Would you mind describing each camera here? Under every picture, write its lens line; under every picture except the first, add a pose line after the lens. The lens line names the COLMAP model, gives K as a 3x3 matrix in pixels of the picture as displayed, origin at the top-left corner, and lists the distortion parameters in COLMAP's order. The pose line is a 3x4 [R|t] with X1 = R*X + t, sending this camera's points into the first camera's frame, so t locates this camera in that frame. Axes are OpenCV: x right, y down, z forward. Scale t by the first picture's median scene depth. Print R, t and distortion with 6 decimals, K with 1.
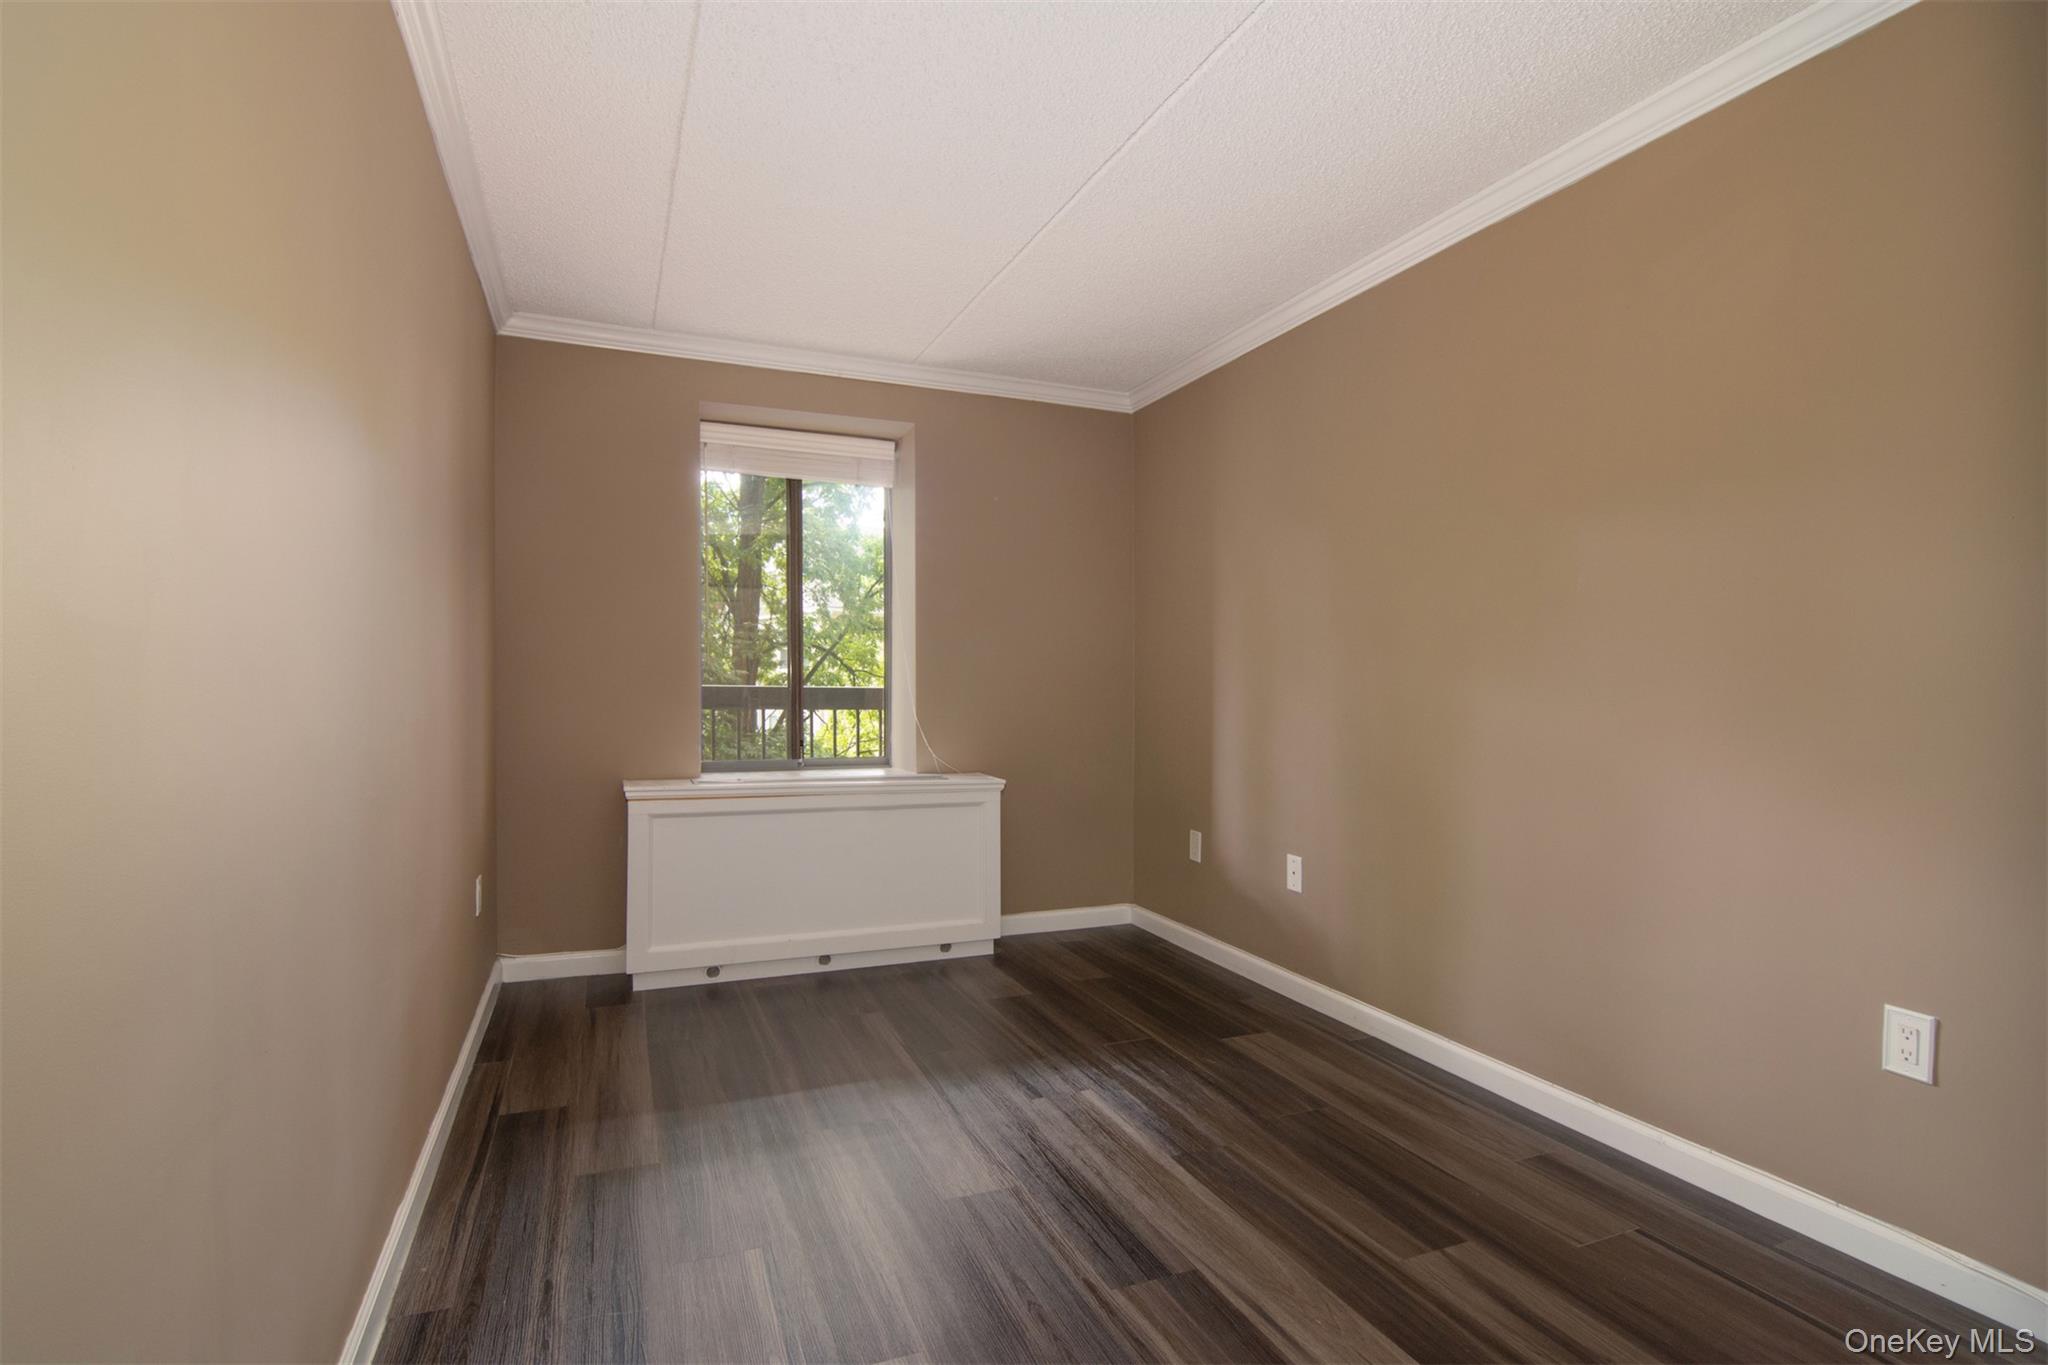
lens RADIAL K [[996.5, 0, 1034.9], [0, 996.5, 662.3], [0, 0, 1]] dist [-0.010416, -0.012741]
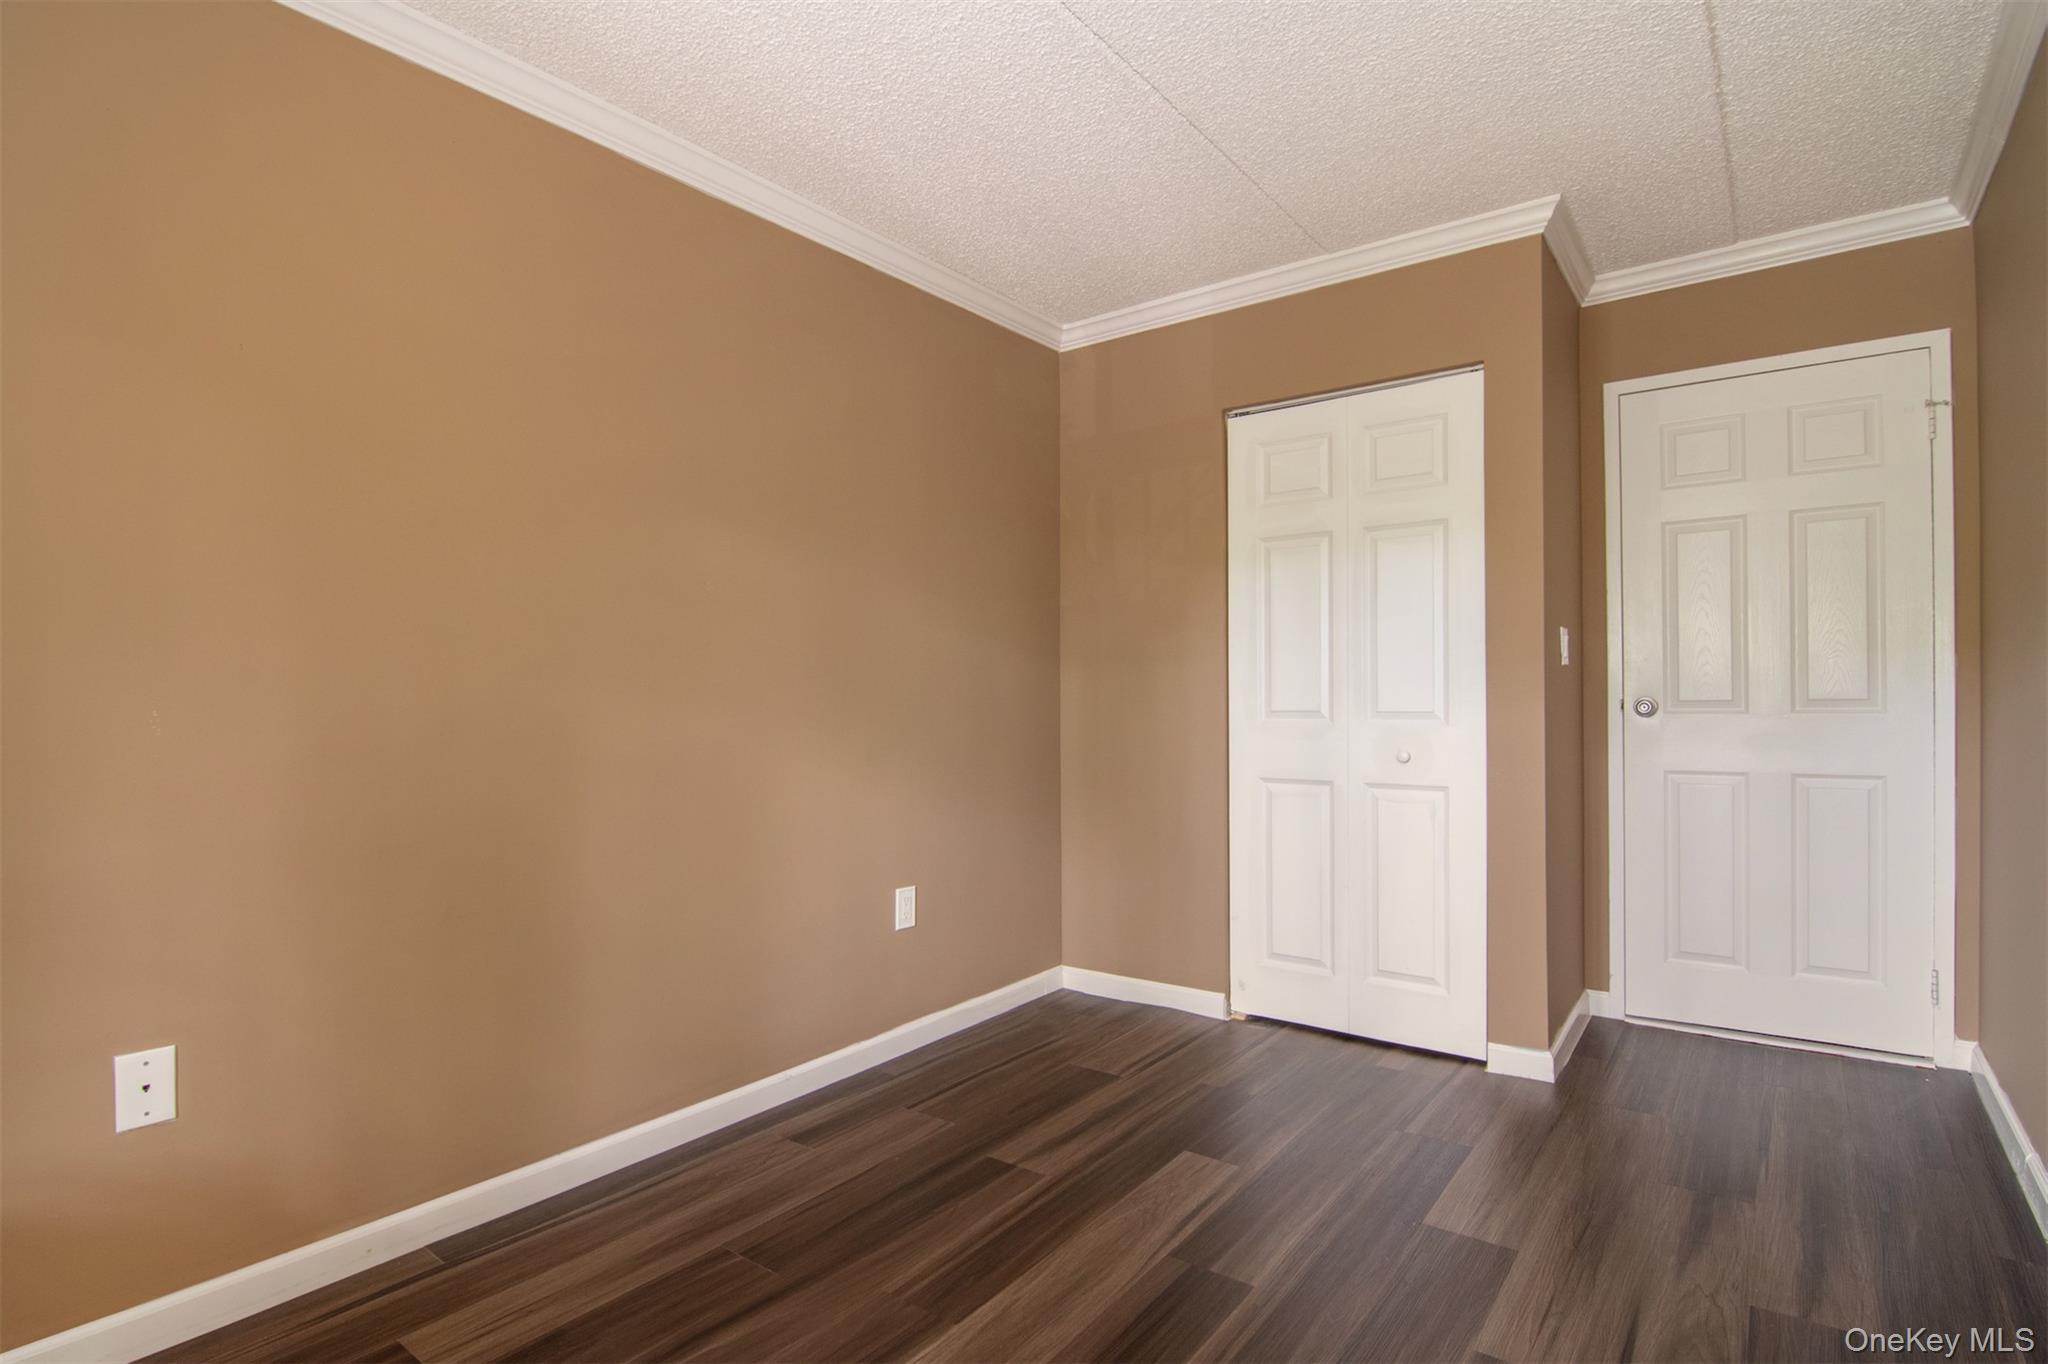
lens RADIAL K [[996.5, 0, 1034.9], [0, 996.5, 661.8], [0, 0, 1]] dist [-0.010416, -0.012741]
pose [[-0.499598, 0.023746, 0.865932, -0.443194], [-0.018583, 0.999100, -0.038119, 0.023816], [-0.866058, -0.035136, -0.498707, 1.084850]]
